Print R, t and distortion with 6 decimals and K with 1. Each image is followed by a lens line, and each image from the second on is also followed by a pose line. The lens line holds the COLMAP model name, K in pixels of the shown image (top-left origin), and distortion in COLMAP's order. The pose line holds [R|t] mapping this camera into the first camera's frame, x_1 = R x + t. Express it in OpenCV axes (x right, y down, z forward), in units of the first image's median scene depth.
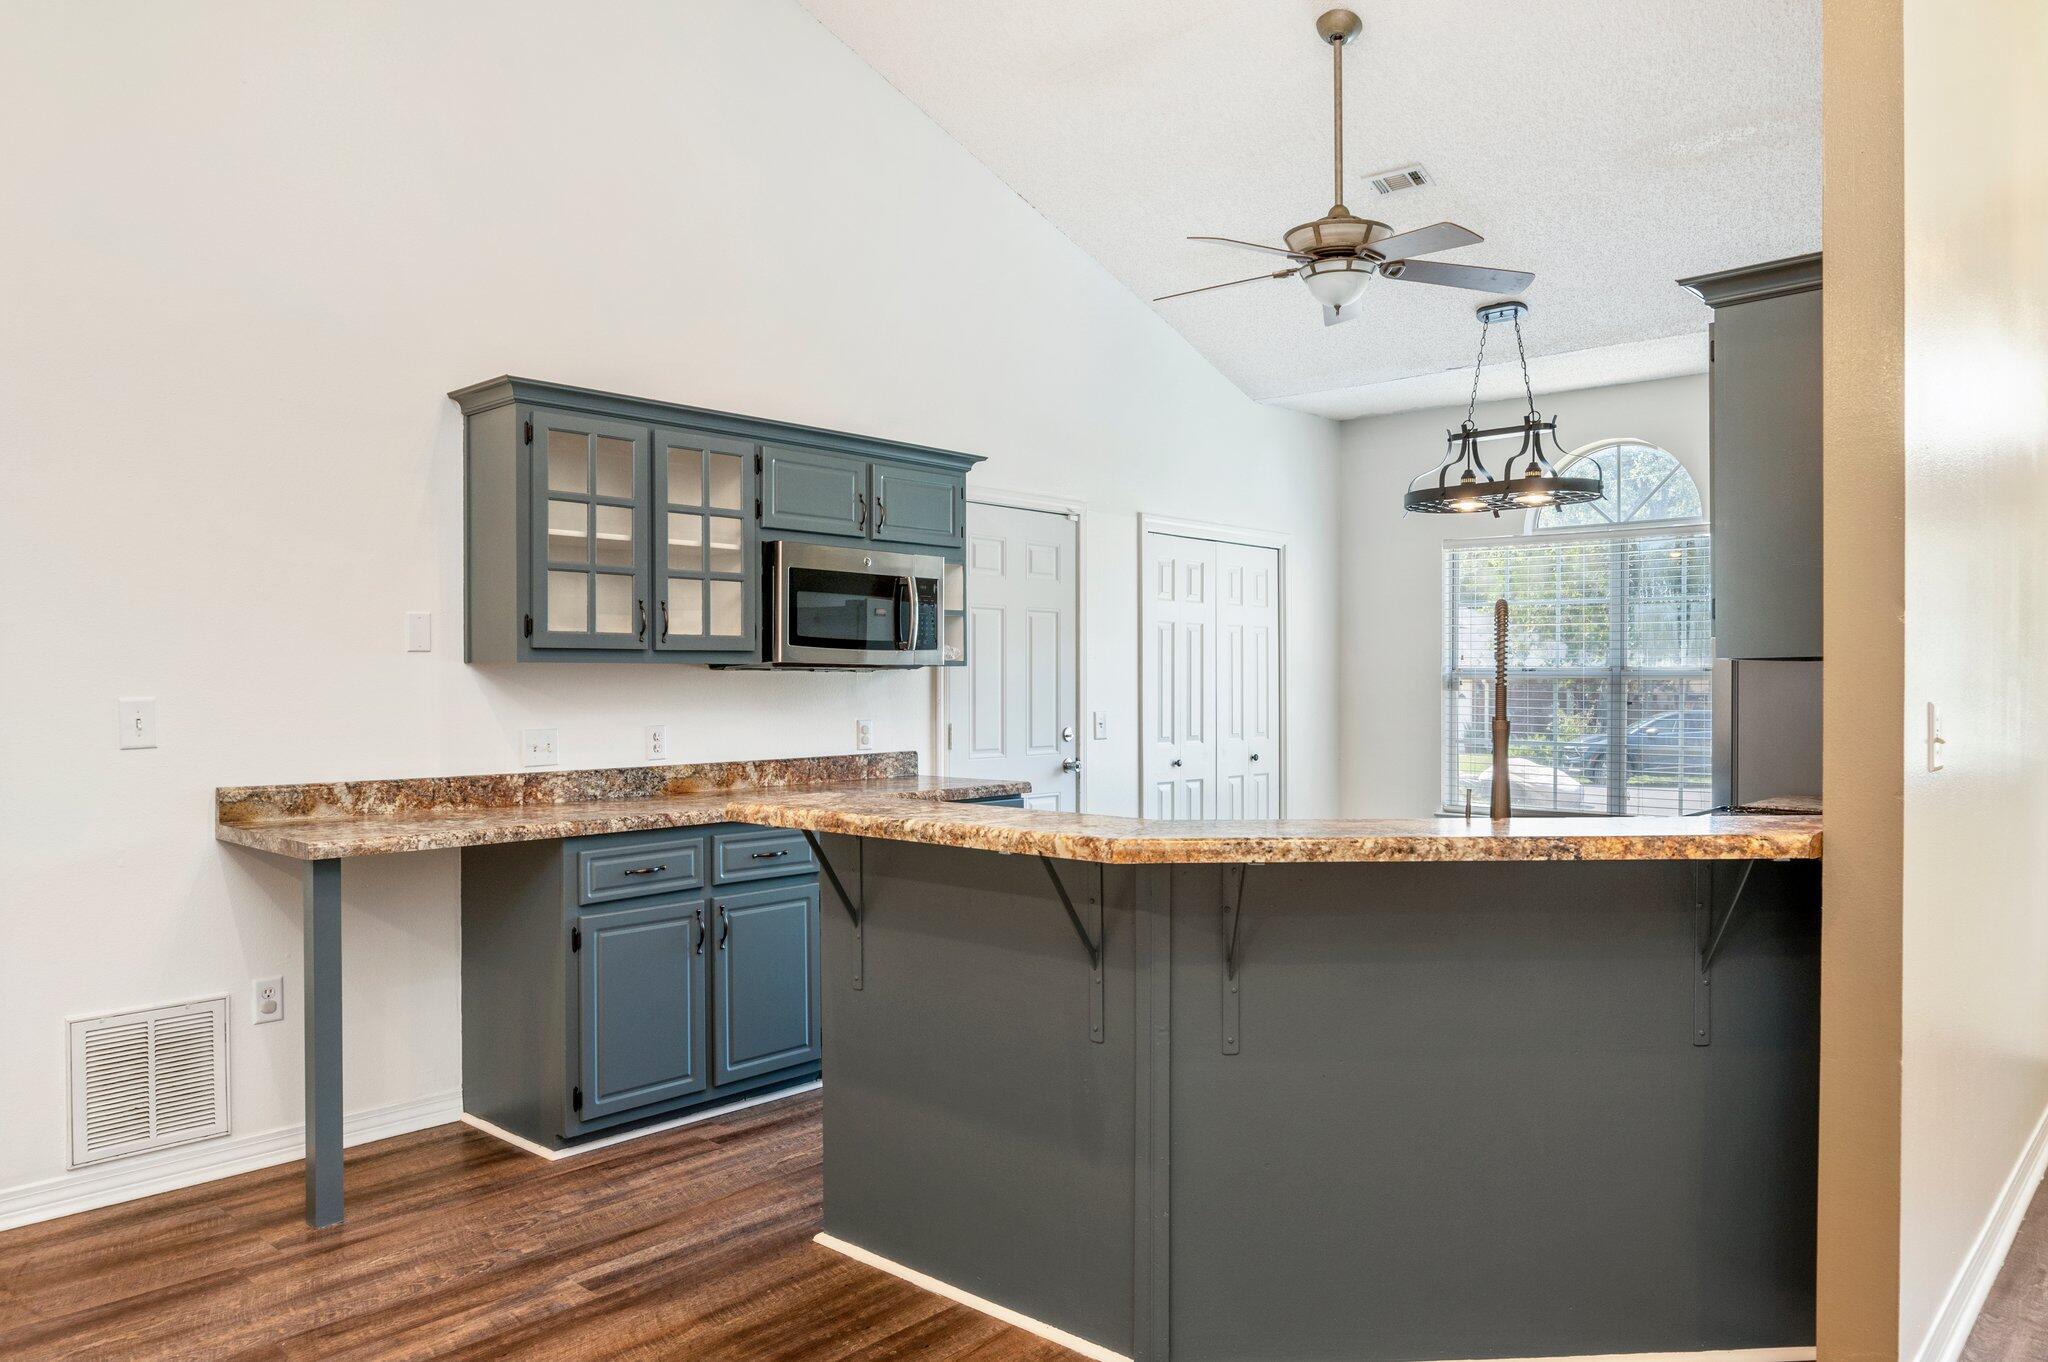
lens RADIAL K [[1378.2, 0, 1002.9], [0, 1378.2, 691.5], [0, 0, 1]] dist [-0.004955, -0.007461]
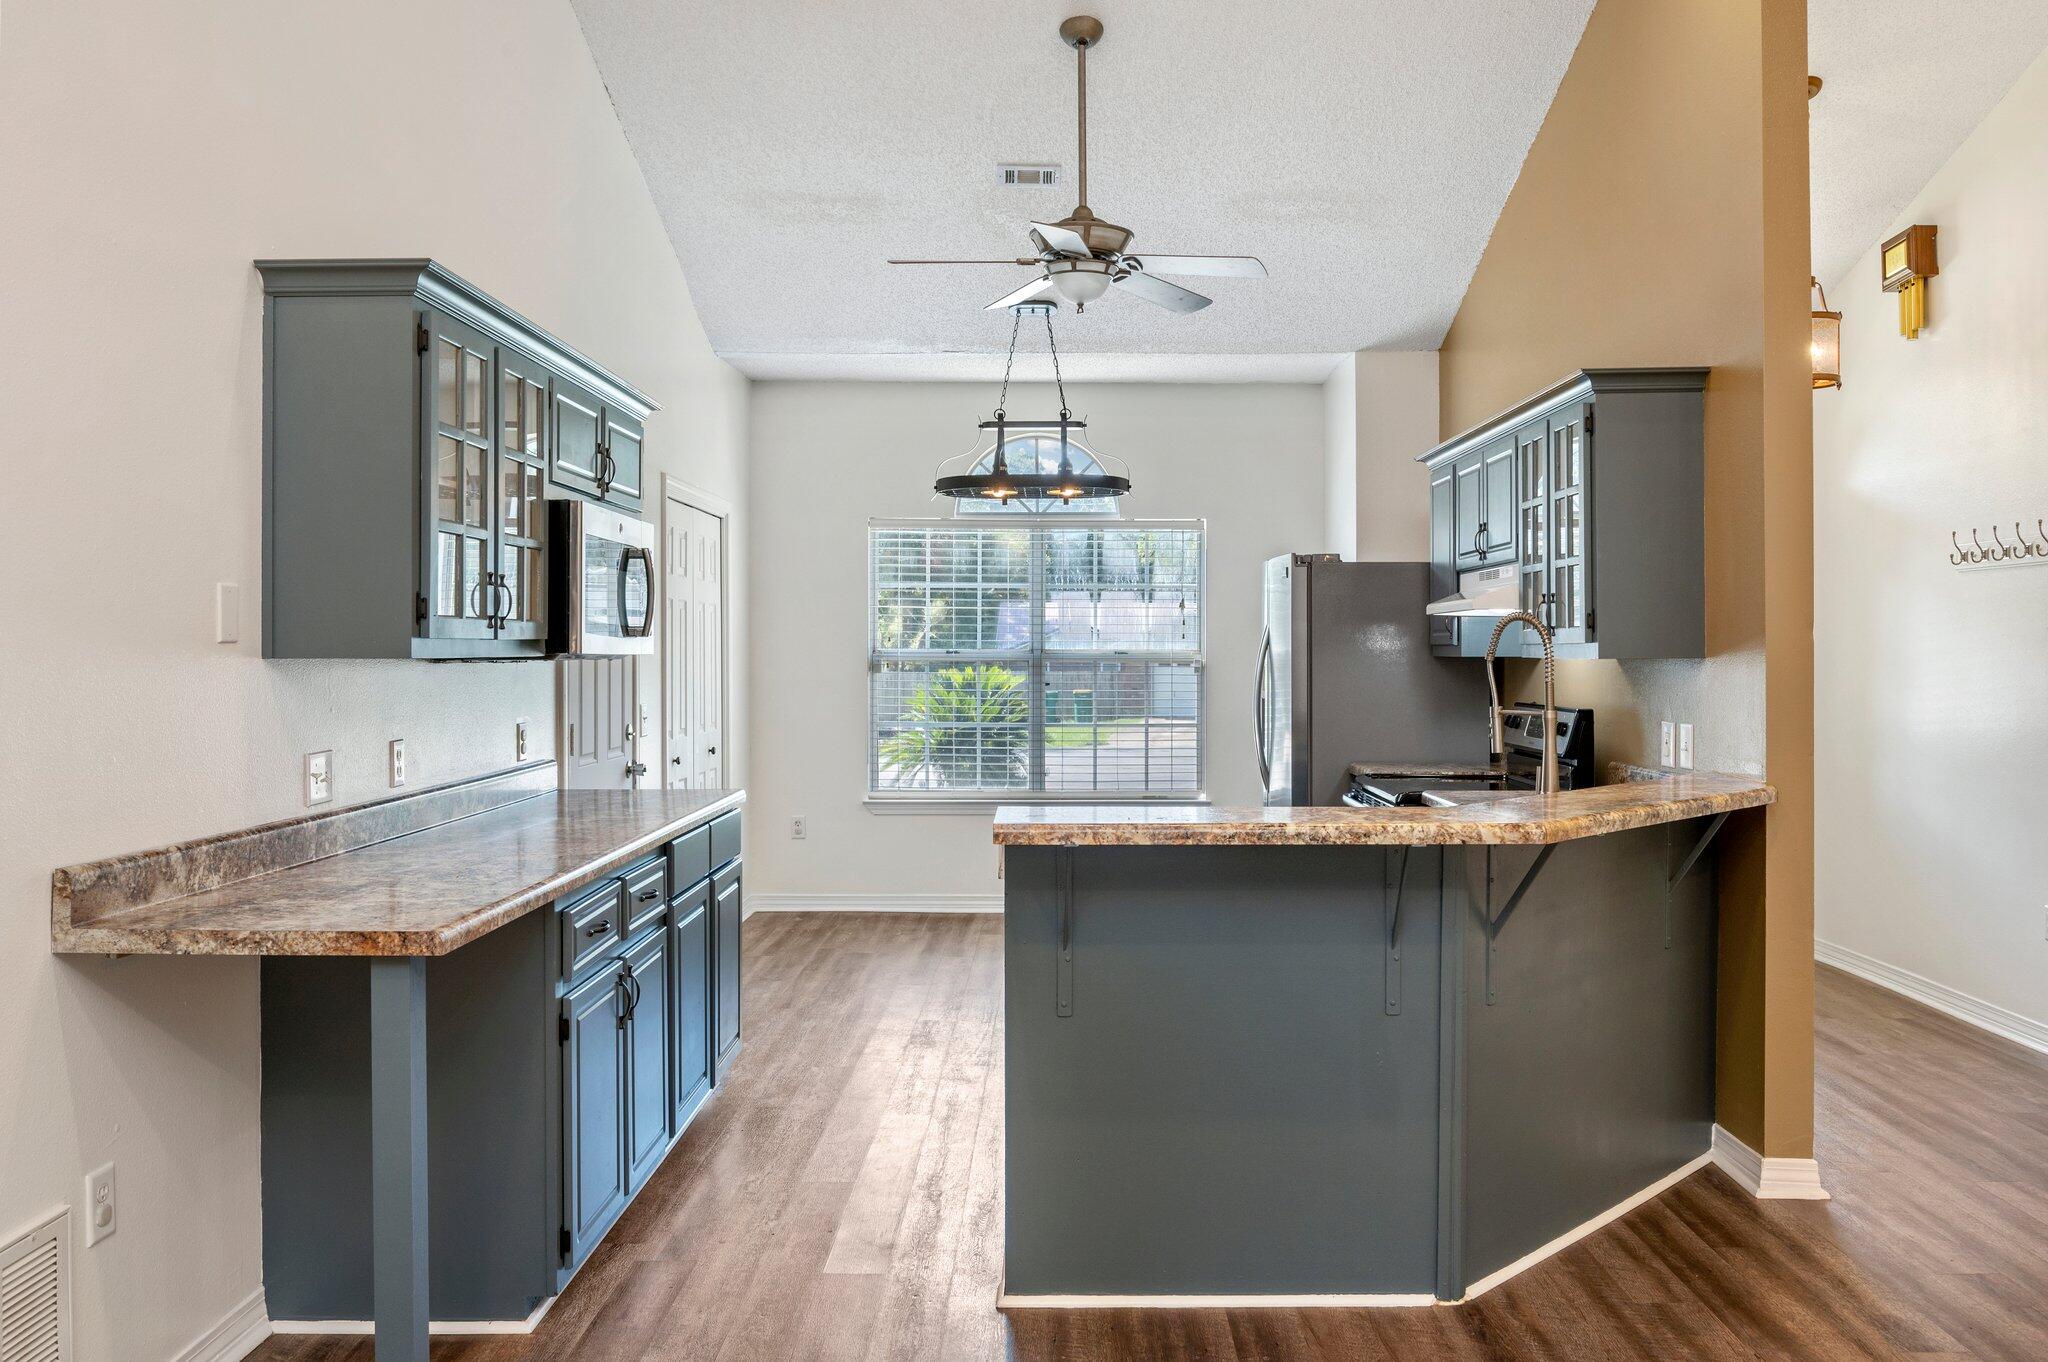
lens RADIAL K [[1596.0, 0, 1052.9], [0, 1596.0, 644.3], [0, 0, 1]] dist [-0.022062, -0.010409]
pose [[0.734633, 0.003002, 0.678458, -0.576750], [0.004412, 0.999948, -0.009201, -0.016613], [-0.678451, 0.009752, 0.734581, 0.149079]]
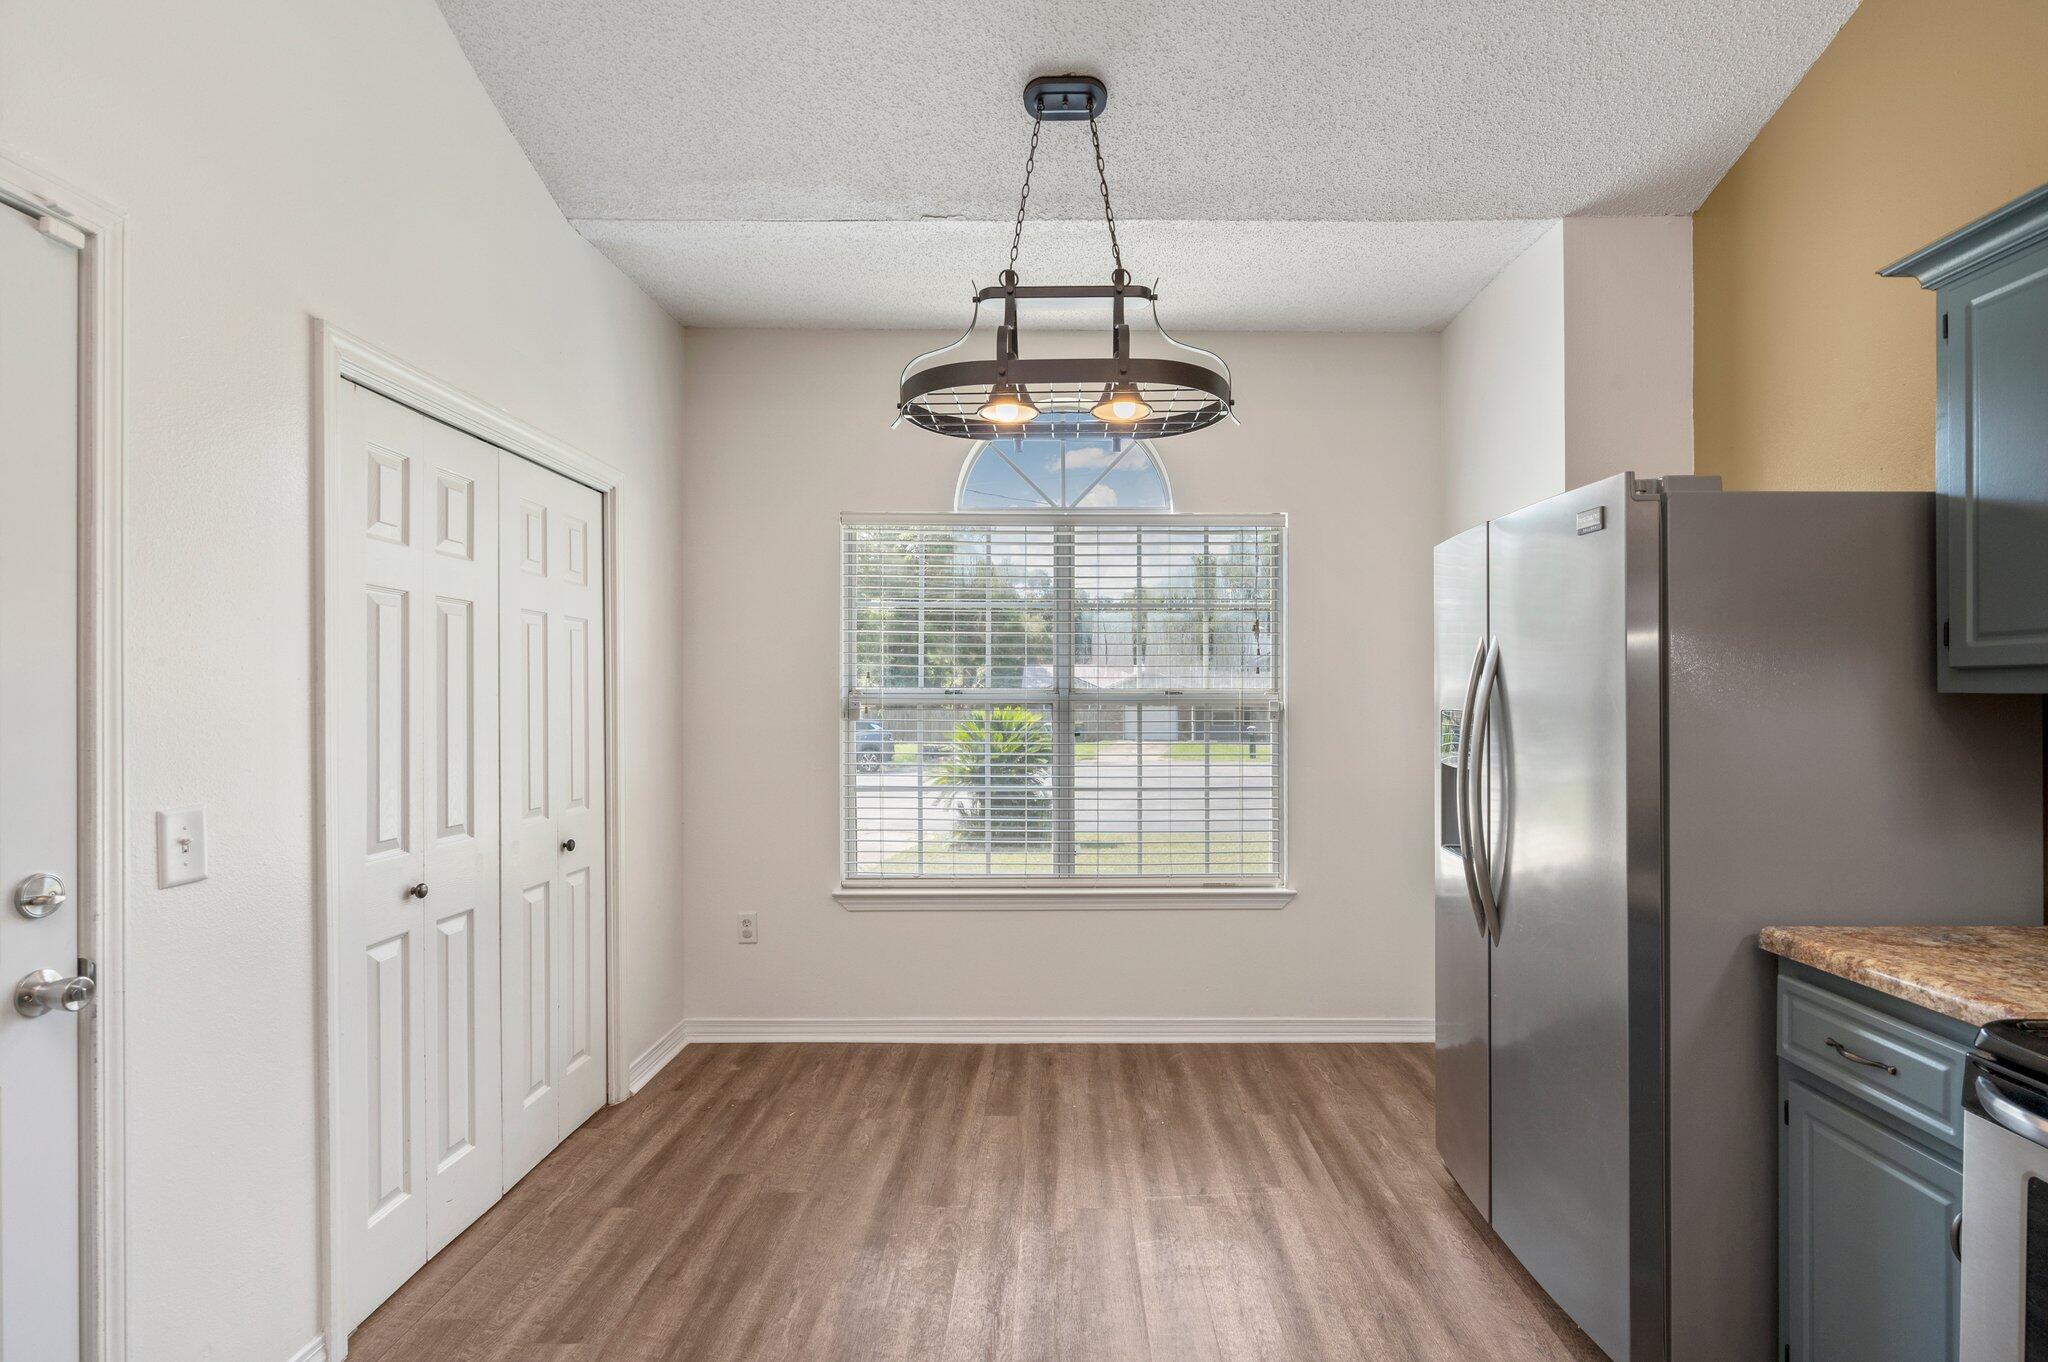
lens RADIAL K [[968.1, 0, 1052.9], [0, 968.1, 693.0], [0, 0, 1]] dist [-0.015730, -0.001074]
pose [[0.737350, -0.002047, 0.675507, 0.097957], [0.010879, 0.999902, -0.008846, -0.015878], [-0.675423, 0.013871, 0.737300, 0.918063]]
